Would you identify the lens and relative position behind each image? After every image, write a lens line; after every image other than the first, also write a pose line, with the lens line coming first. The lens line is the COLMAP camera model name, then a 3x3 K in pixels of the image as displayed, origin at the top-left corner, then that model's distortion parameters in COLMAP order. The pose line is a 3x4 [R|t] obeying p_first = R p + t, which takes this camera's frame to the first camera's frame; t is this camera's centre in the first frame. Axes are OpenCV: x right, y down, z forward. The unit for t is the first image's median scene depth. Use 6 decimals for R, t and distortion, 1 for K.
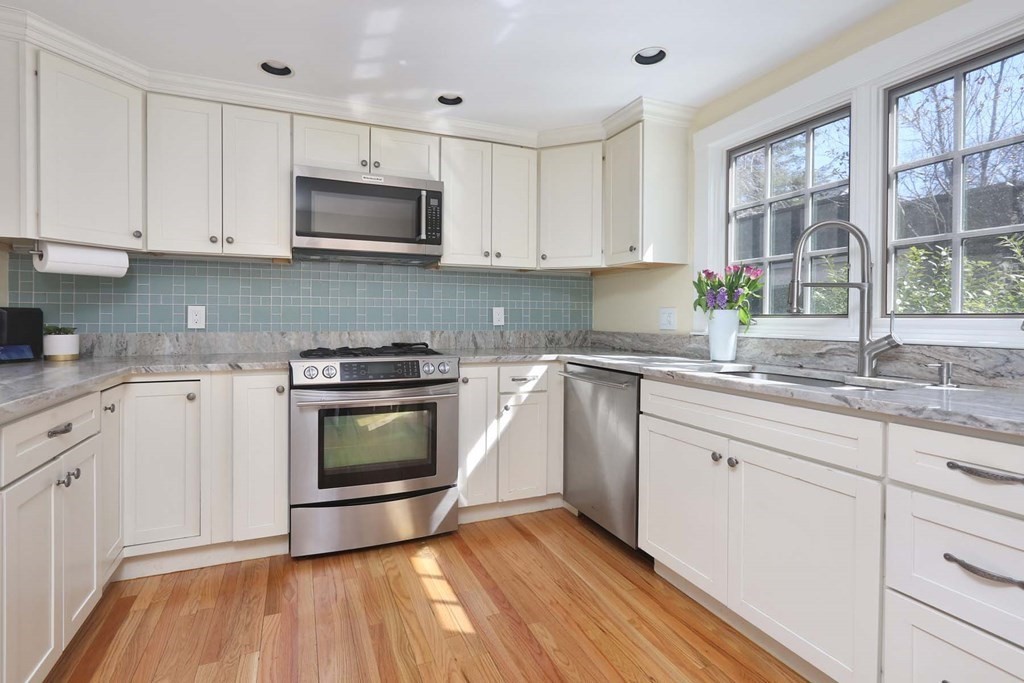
lens RADIAL K [[430.7, 0, 510.4], [0, 430.7, 322.0], [0, 0, 1]] dist [0.002059, 0.000673]
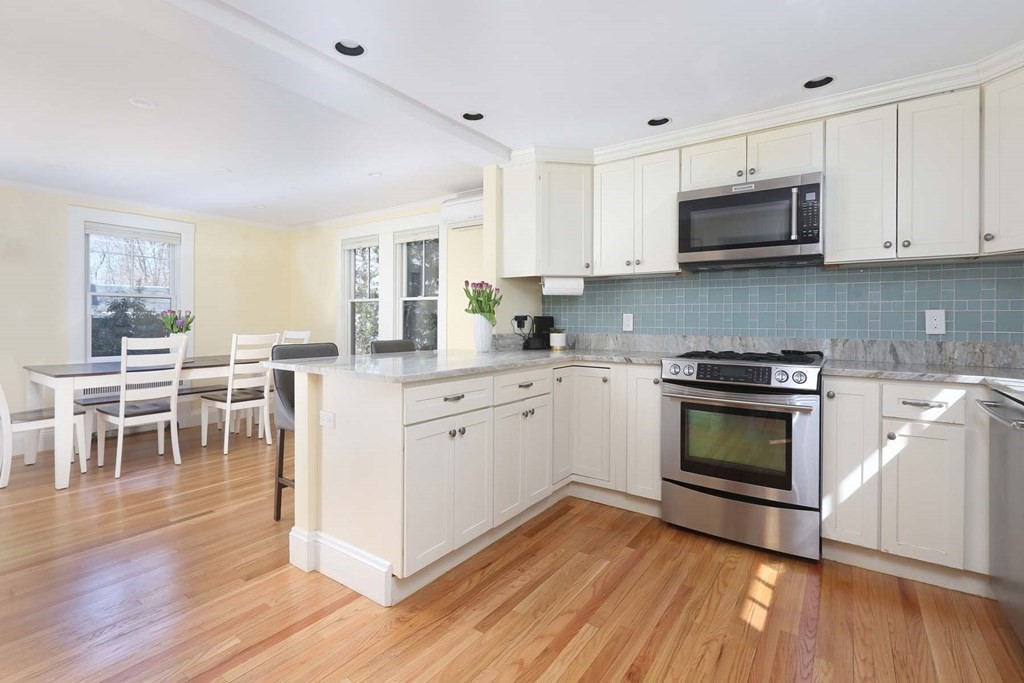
lens RADIAL K [[430.7, 0, 510.4], [0, 430.7, 322.0], [0, 0, 1]] dist [0.002059, 0.000673]
pose [[0.561536, 0.001131, -0.827451, 0.240529], [-0.011505, 0.999913, -0.006441, 0.000158], [0.827372, 0.013136, 0.561500, -0.037414]]
